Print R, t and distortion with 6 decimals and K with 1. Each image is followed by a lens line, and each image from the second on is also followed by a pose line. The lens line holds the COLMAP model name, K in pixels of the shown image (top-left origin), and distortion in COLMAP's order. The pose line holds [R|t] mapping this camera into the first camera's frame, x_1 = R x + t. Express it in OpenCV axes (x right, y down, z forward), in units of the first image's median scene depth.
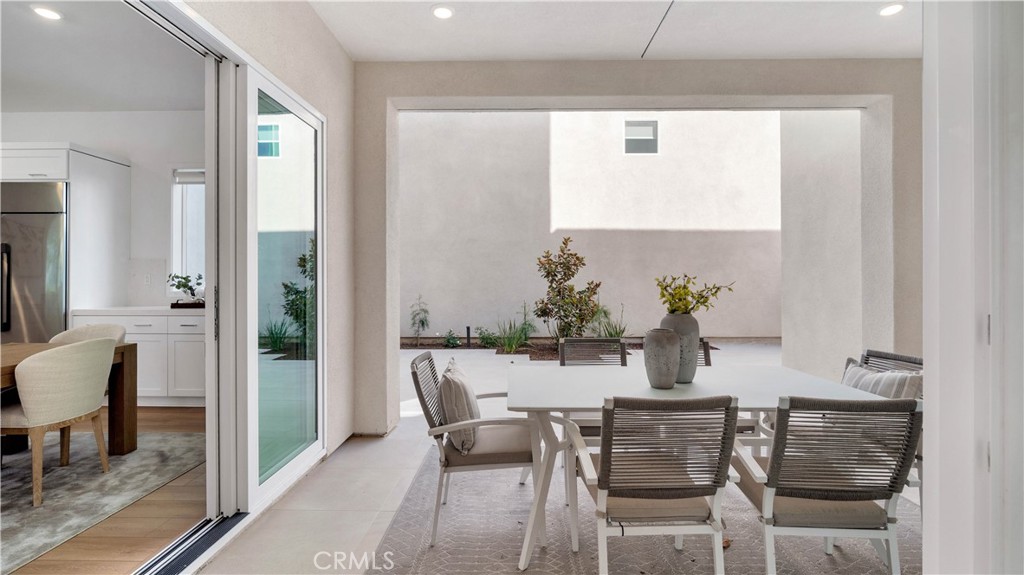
lens RADIAL K [[461.8, 0, 514.6], [0, 461.8, 278.6], [0, 0, 1]] dist [-0.016240, 0.000342]
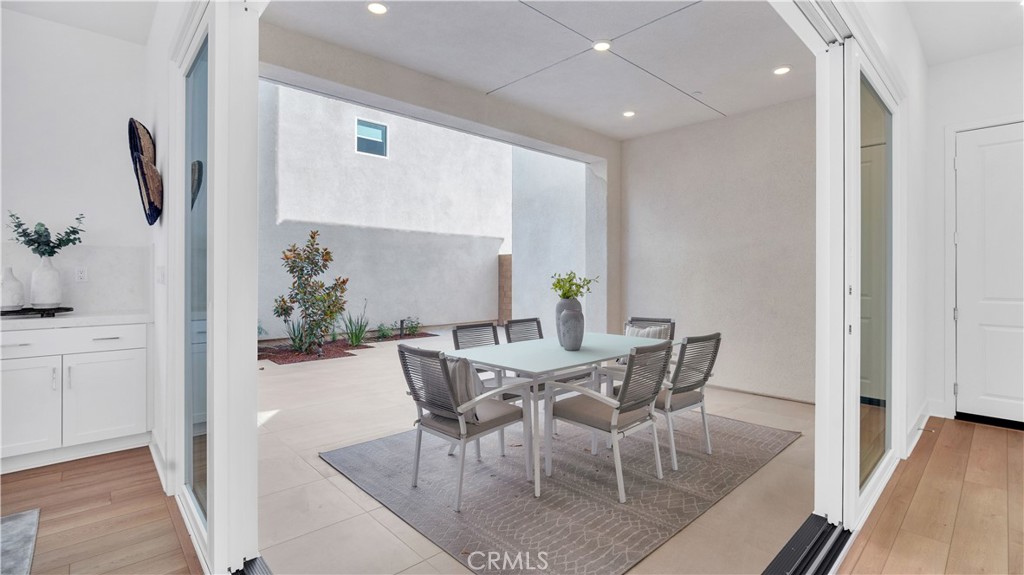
lens RADIAL K [[461.8, 0, 519.9], [0, 461.8, 275.8], [0, 0, 1]] dist [-0.016240, 0.000342]
pose [[0.718400, 0.000292, 0.695630, -0.242172], [-0.001682, 0.999998, 0.001317, 0.001216], [-0.695628, -0.002116, 0.718399, 0.025010]]
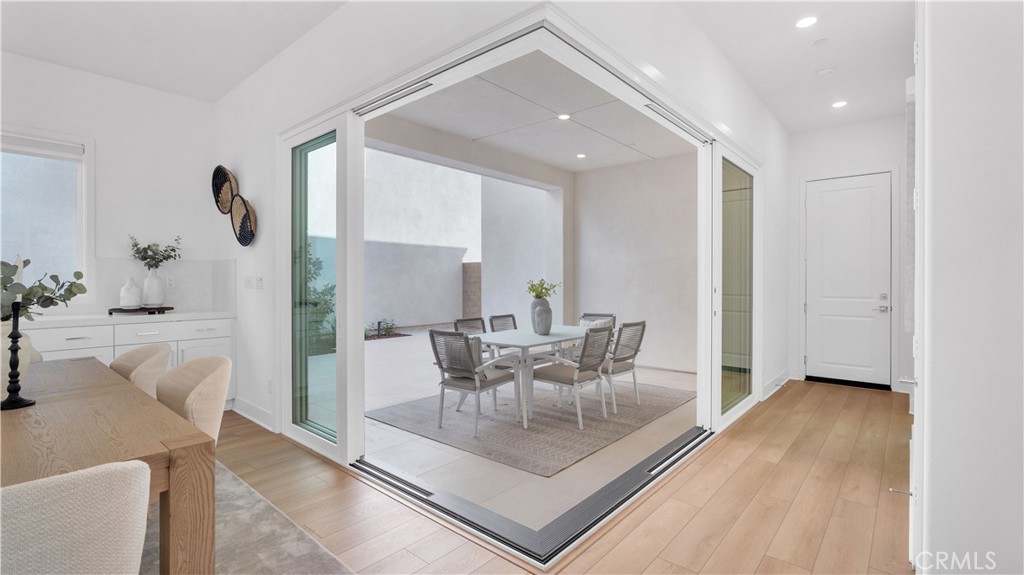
lens RADIAL K [[461.8, 0, 512.2], [0, 461.8, 285.1], [0, 0, 1]] dist [-0.016240, 0.000342]
pose [[0.649303, -0.007002, 0.760498, -0.395104], [0.000569, 0.999962, 0.008721, 0.000411], [-0.760530, -0.005230, 0.649282, -0.061179]]
